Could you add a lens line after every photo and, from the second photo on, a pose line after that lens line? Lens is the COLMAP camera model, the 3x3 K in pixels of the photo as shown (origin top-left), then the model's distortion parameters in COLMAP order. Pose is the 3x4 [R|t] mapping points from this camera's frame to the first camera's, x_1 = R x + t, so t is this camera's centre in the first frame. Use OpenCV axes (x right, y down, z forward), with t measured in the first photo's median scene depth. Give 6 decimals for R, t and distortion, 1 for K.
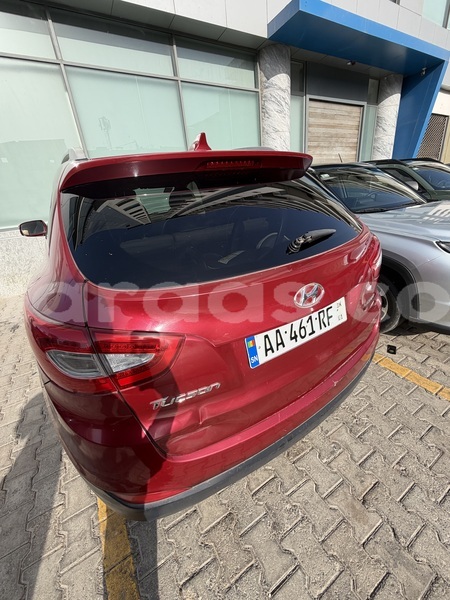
lens RADIAL K [[239.7, 0, 218.7], [0, 239.7, 301.0], [0, 0, 1]] dist [-0.003045, -0.000177]
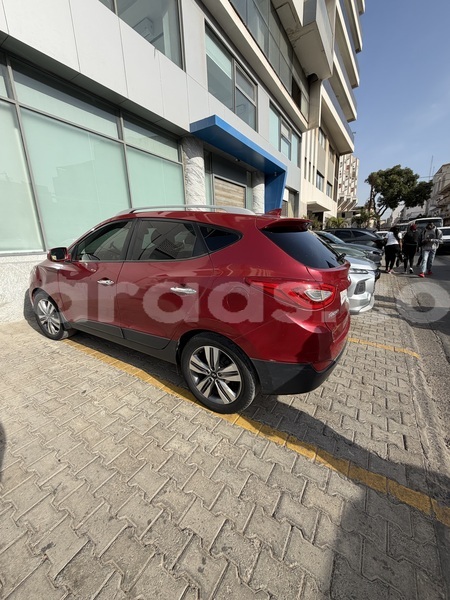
lens RADIAL K [[239.7, 0, 223.3], [0, 239.7, 298.7], [0, 0, 1]] dist [-0.003045, -0.000177]
pose [[0.886353, -0.038363, 0.461417, -0.256241], [0.124202, 0.979737, -0.157127, 0.055034], [-0.446040, 0.196579, 0.873158, -0.075921]]
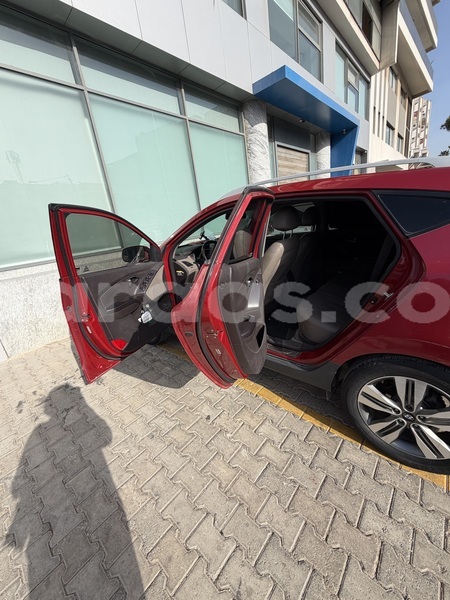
lens RADIAL K [[239.7, 0, 222.7], [0, 239.7, 299.3], [0, 0, 1]] dist [-0.003045, -0.000177]
pose [[0.953262, -0.111361, 0.280874, -0.335397], [0.146117, 0.983578, -0.105940, -0.004722], [-0.264464, 0.142029, 0.953880, 0.052409]]
